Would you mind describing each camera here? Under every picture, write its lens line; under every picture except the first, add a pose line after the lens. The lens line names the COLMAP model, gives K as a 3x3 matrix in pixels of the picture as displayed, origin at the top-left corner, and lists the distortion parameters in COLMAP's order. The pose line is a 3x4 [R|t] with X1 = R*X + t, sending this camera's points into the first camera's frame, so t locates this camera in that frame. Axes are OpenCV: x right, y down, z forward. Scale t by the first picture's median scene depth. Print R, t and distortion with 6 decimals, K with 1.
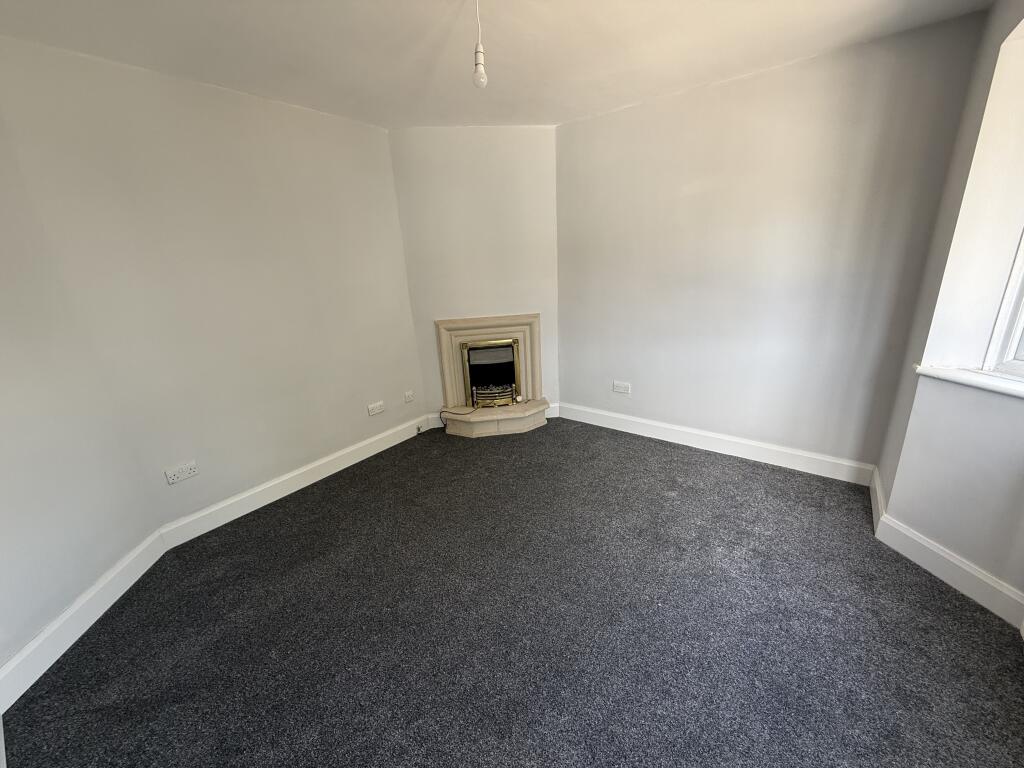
lens RADIAL K [[408.6, 0, 510.4], [0, 408.6, 380.6], [0, 0, 1]] dist [0.001546, 0.000095]
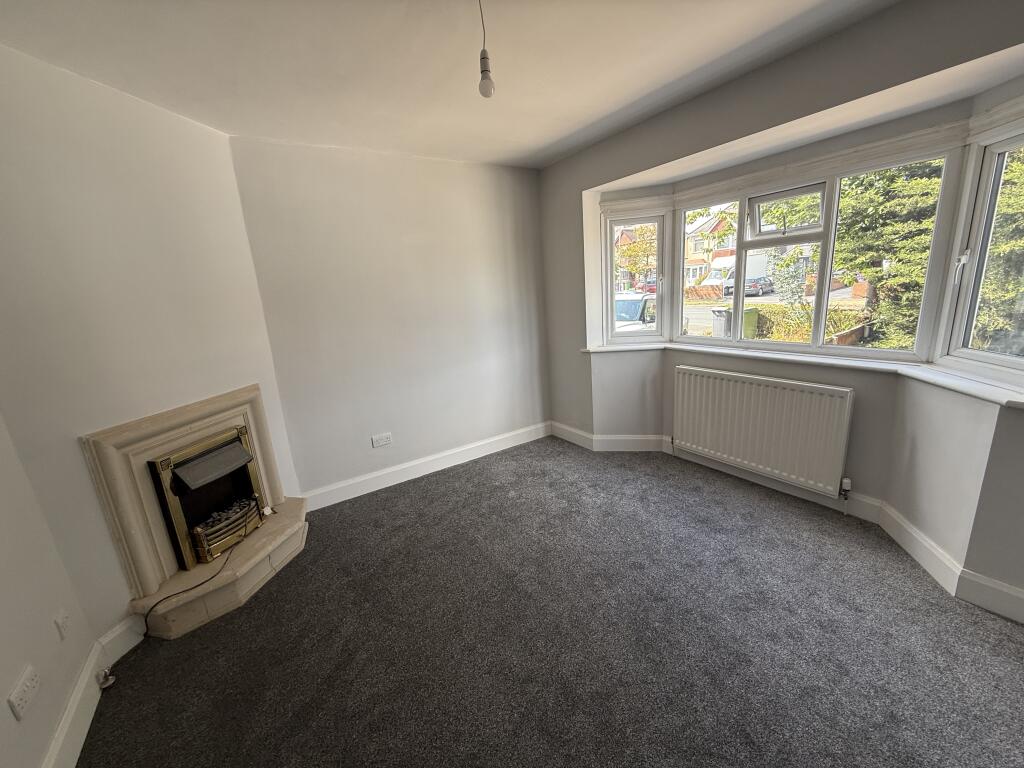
lens RADIAL K [[408.6, 0, 510.4], [0, 408.6, 380.6], [0, 0, 1]] dist [0.001546, 0.000095]
pose [[0.330759, -0.185366, 0.925331, -0.448047], [0.326418, 0.942470, 0.072121, -0.078854], [-0.885466, 0.278190, 0.372237, 0.353460]]
